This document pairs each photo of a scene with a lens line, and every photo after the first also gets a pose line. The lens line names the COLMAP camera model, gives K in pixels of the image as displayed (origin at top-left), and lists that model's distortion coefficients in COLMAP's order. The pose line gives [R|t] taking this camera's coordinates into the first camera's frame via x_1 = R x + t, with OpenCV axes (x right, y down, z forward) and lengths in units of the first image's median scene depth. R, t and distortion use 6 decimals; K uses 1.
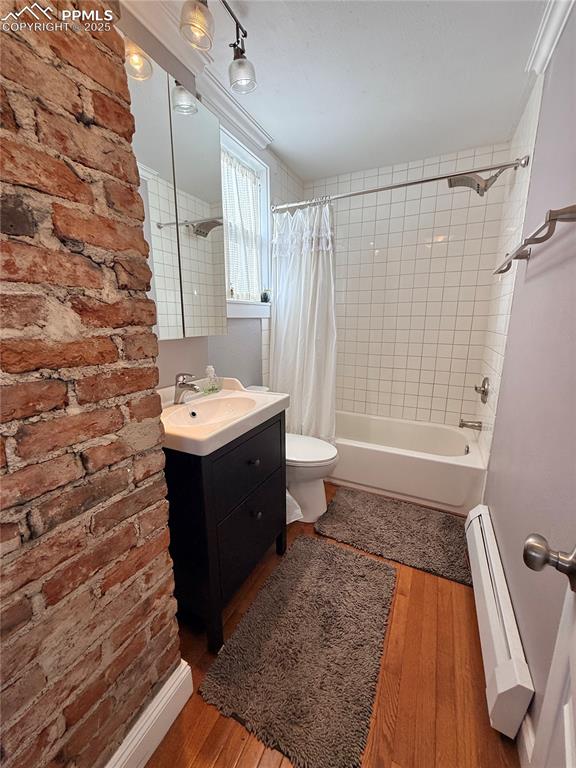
lens RADIAL K [[303.2, 0, 286.4], [0, 303.2, 381.6], [0, 0, 1]] dist [0.001435, 0.000840]
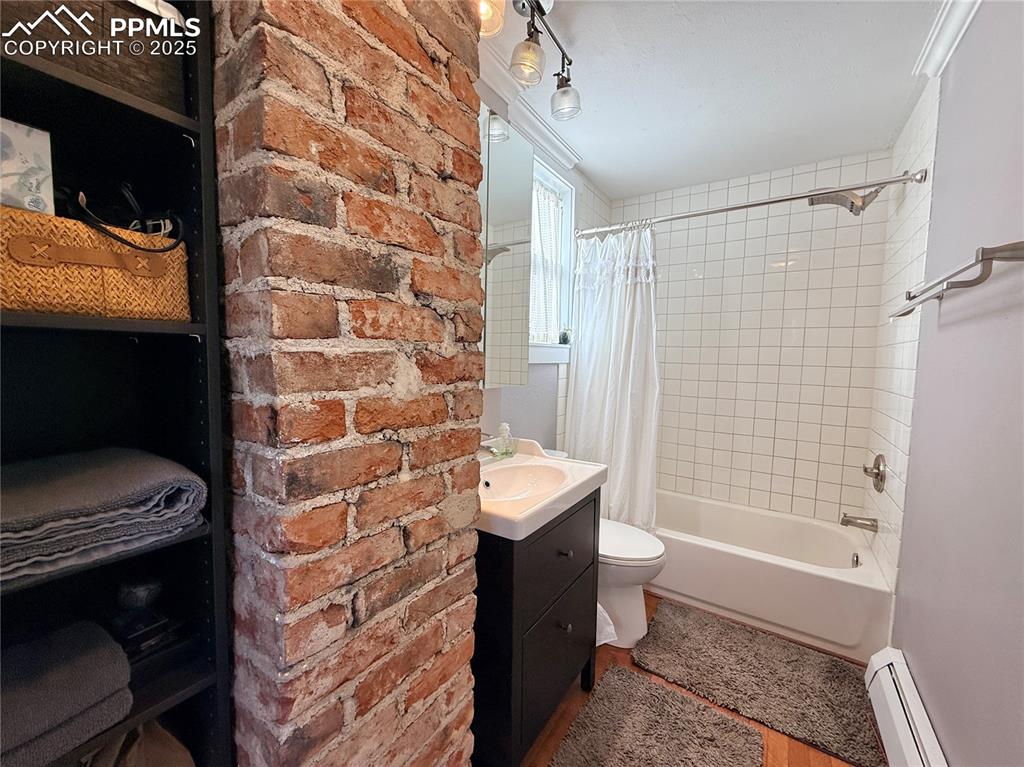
lens RADIAL K [[404.3, 0, 512.5], [0, 404.3, 385.3], [0, 0, 1]] dist [0.001435, 0.000840]
pose [[0.992044, 0.029513, -0.122384, -0.128596], [-0.045856, 0.990061, -0.132956, -0.013482], [0.117244, 0.137510, 0.983537, -0.080209]]
